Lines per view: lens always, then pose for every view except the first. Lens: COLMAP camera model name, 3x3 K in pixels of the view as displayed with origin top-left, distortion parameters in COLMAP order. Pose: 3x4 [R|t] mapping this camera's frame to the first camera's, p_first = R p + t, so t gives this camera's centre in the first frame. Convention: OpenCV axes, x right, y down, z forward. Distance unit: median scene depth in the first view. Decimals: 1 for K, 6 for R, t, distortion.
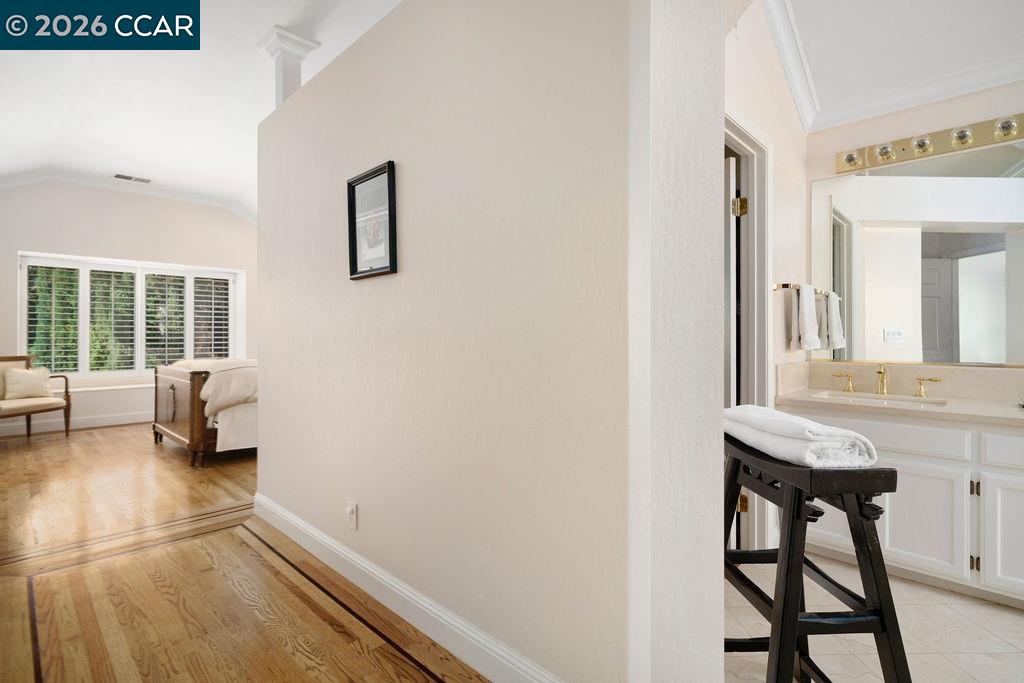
lens RADIAL K [[493.7, 0, 510.1], [0, 493.7, 343.1], [0, 0, 1]] dist [0.000180, 0.001053]
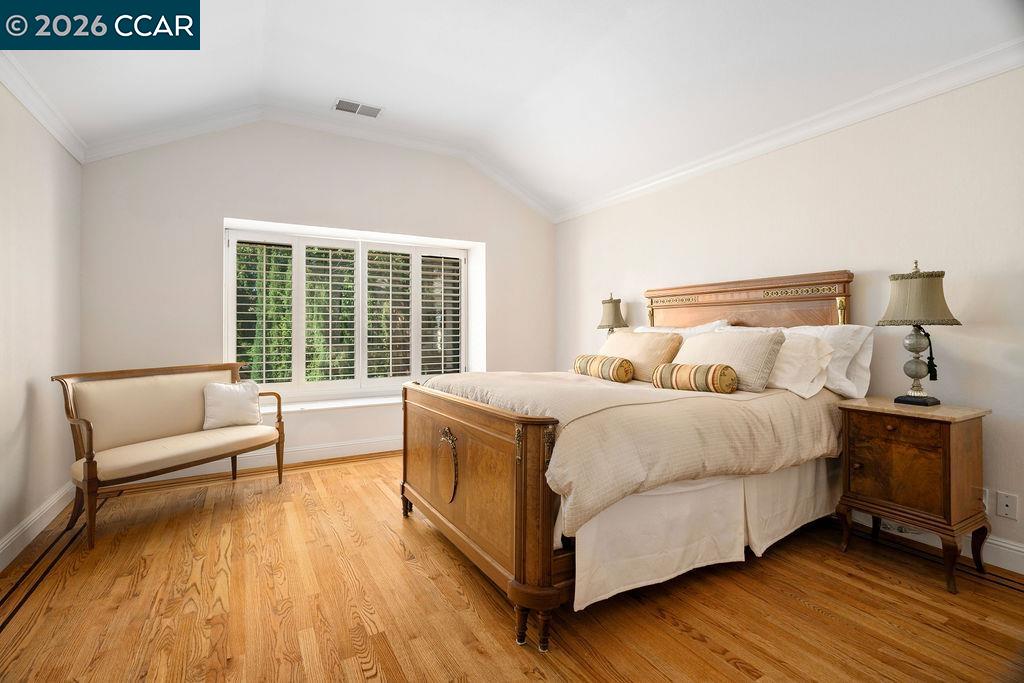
lens RADIAL K [[465.3, 0, 512.2], [0, 465.3, 336.2], [0, 0, 1]] dist [-0.002305, -0.002053]
pose [[0.965289, -0.002256, -0.261175, -0.413584], [0.001576, 0.999995, -0.002814, -0.010786], [0.261180, 0.002305, 0.965287, 0.457974]]
